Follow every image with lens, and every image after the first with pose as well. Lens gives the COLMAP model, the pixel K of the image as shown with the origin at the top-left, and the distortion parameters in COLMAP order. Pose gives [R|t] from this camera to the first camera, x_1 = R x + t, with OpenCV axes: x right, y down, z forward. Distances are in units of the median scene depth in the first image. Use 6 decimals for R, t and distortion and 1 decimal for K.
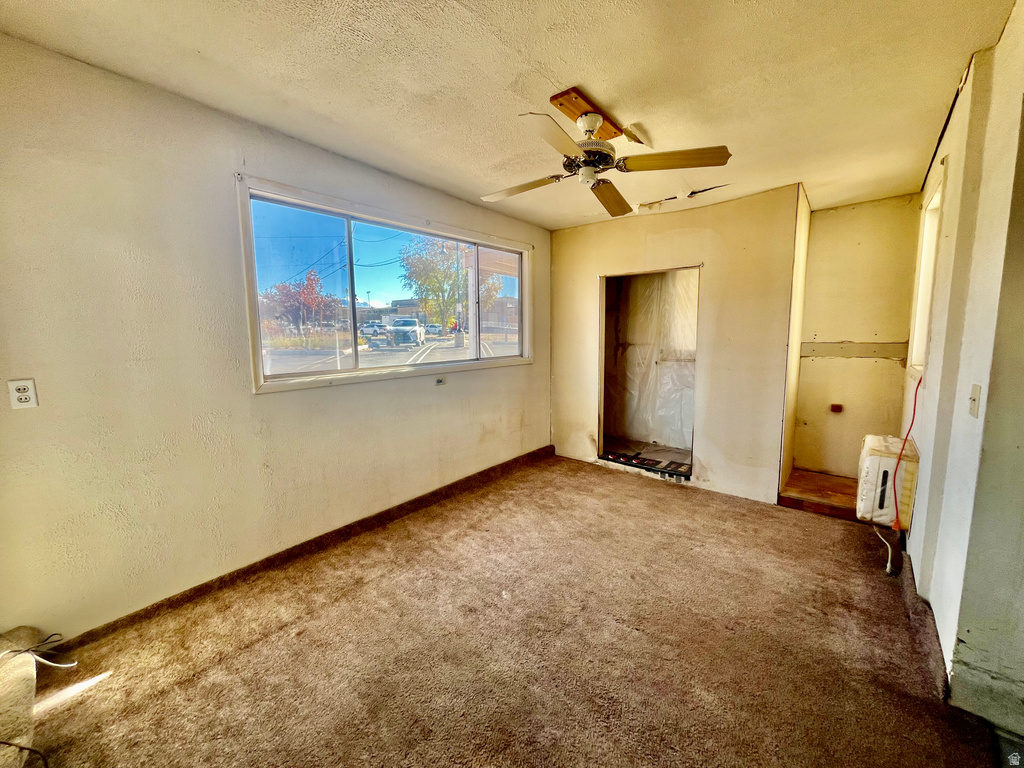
lens RADIAL K [[411.2, 0, 512.3], [0, 411.2, 382.3], [0, 0, 1]] dist [-0.004588, 0.000042]
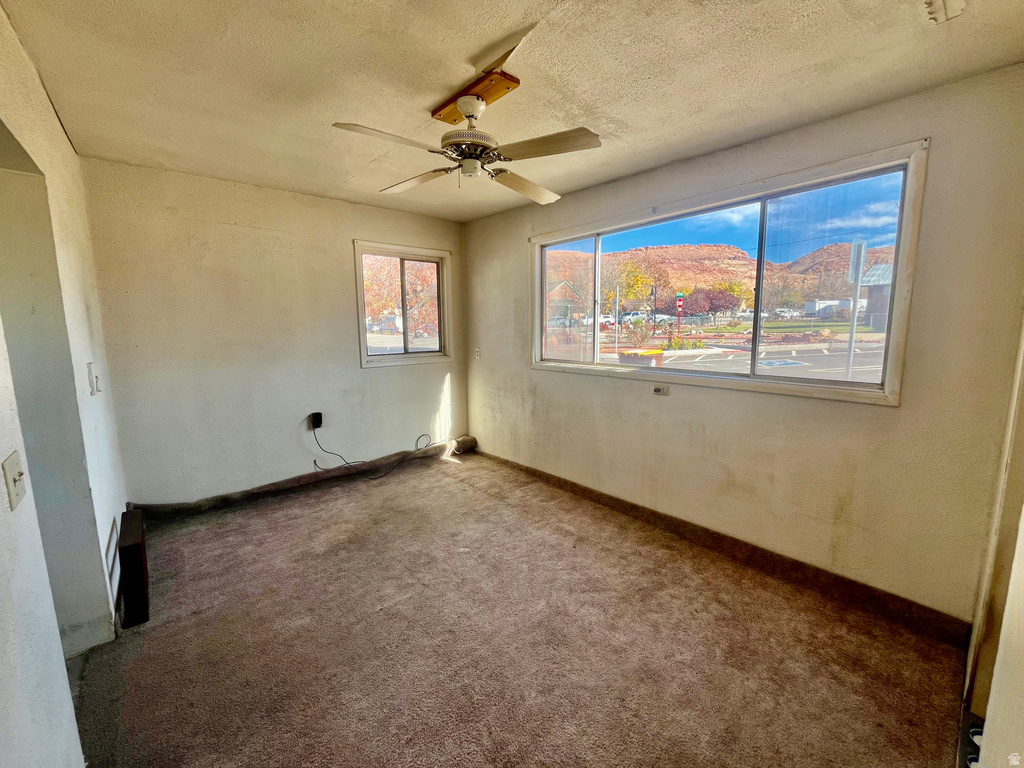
lens RADIAL K [[411.2, 0, 512.9], [0, 411.2, 381.9], [0, 0, 1]] dist [-0.004588, 0.000042]
pose [[-0.161879, 0.148785, -0.975530, 0.851585], [-0.107970, 0.979963, 0.167377, -0.156795], [0.980886, 0.132423, -0.142571, 0.977562]]
